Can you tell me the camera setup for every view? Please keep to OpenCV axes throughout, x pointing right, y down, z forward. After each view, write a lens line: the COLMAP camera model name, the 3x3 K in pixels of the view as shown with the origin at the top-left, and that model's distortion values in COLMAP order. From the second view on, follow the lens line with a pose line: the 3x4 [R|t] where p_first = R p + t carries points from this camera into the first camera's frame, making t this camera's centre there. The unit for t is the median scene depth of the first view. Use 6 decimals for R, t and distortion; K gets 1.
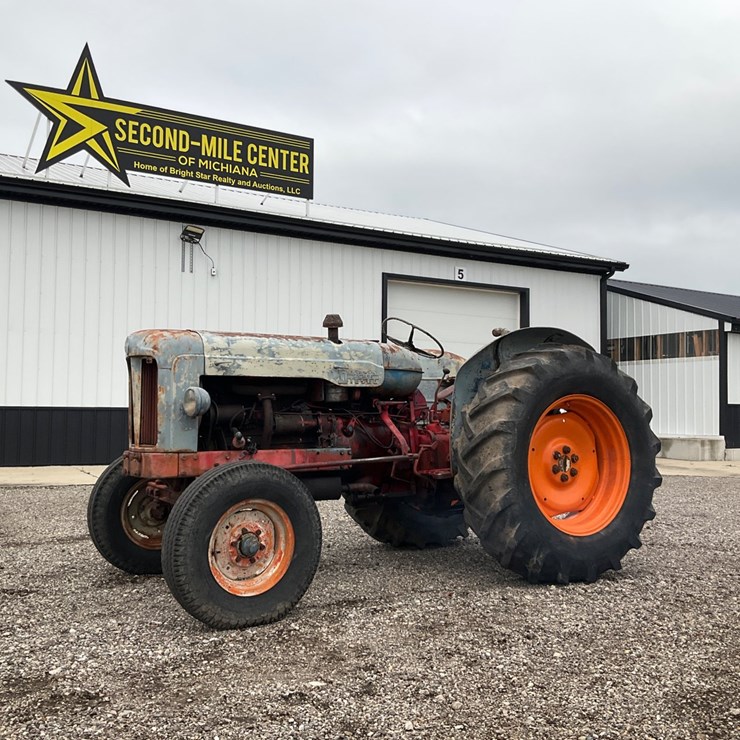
lens RADIAL K [[816.3, 0, 370.0], [0, 816.3, 370.0], [0, 0, 1]] dist [0.123301, -0.286549]
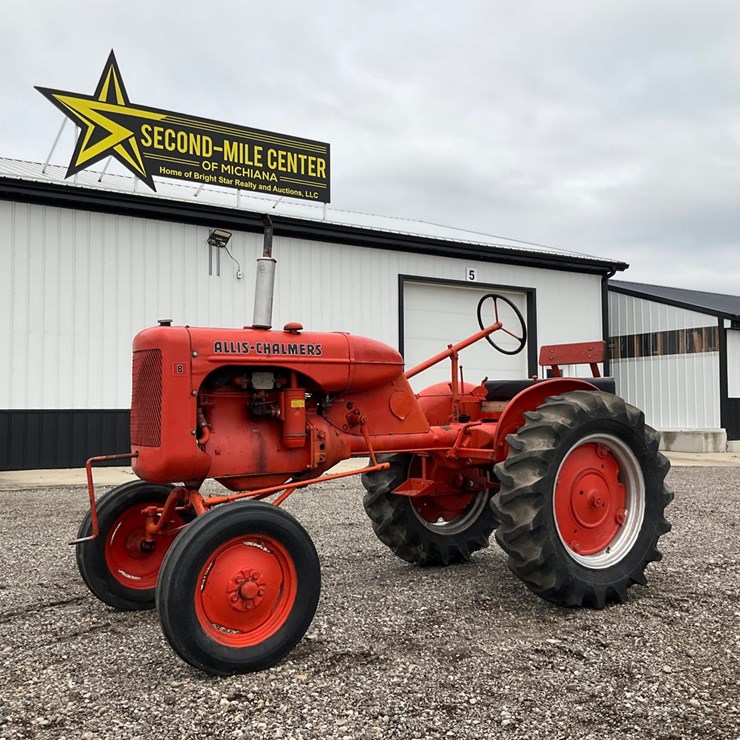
lens RADIAL K [[816.3, 0, 370.0], [0, 816.3, 370.0], [0, 0, 1]] dist [0.123301, -0.286549]
pose [[0.998977, -0.012744, 0.043384, -0.071314], [0.012810, 0.999917, -0.001229, 0.001755], [-0.043365, 0.001784, 0.999058, -0.022944]]
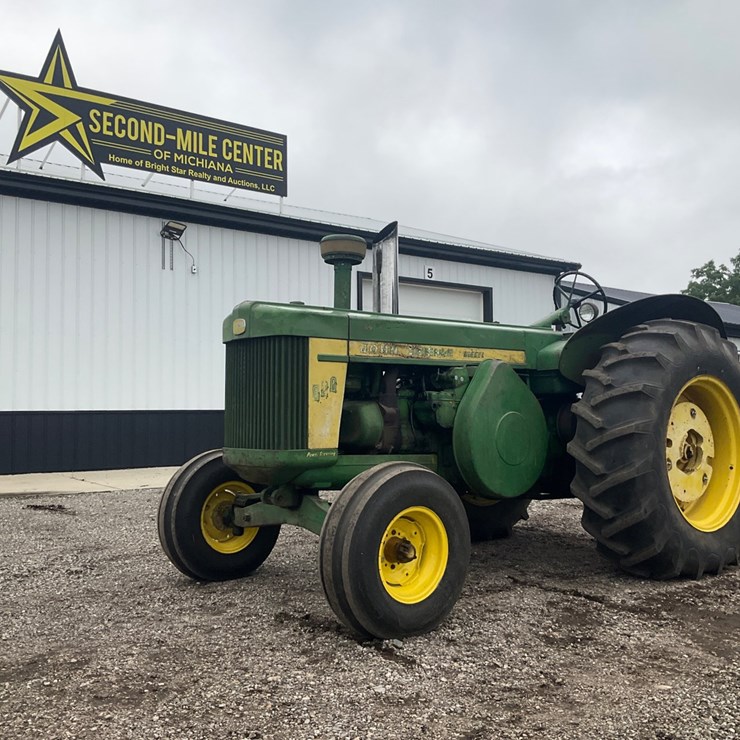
lens RADIAL K [[816.3, 0, 370.0], [0, 816.3, 370.0], [0, 0, 1]] dist [0.123301, -0.286549]
pose [[0.991644, -0.010803, 0.128554, -0.106219], [0.010766, 0.999942, 0.000982, 0.000284], [-0.128557, 0.000410, 0.991702, 0.009448]]
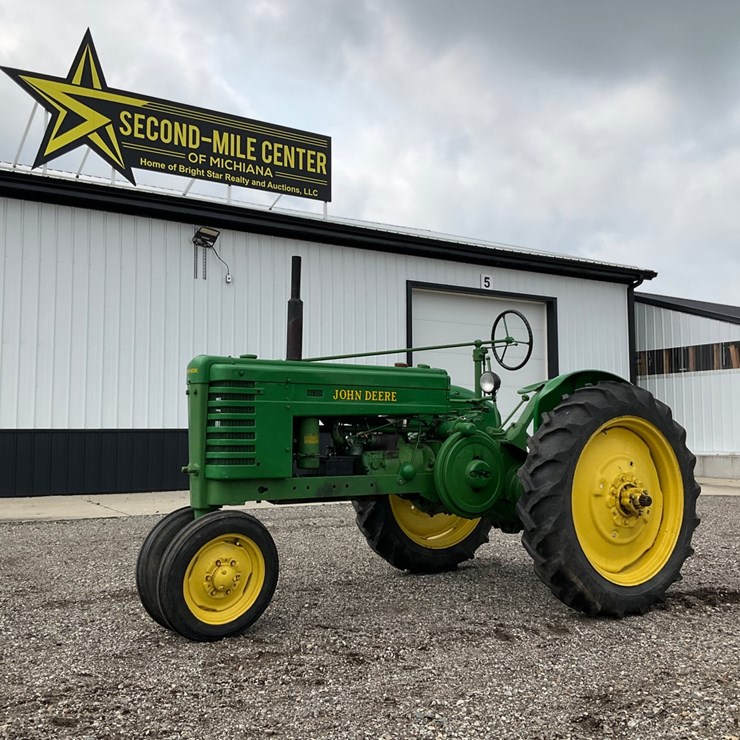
lens RADIAL K [[812.7, 0, 370.0], [0, 812.7, 370.0], [0, 0, 1]] dist [0.133618, -0.319106]
pose [[0.999252, -0.009782, 0.037401, -0.066152], [0.010802, 0.999573, -0.027168, 0.007588], [-0.037119, 0.027551, 0.998931, 0.088607]]
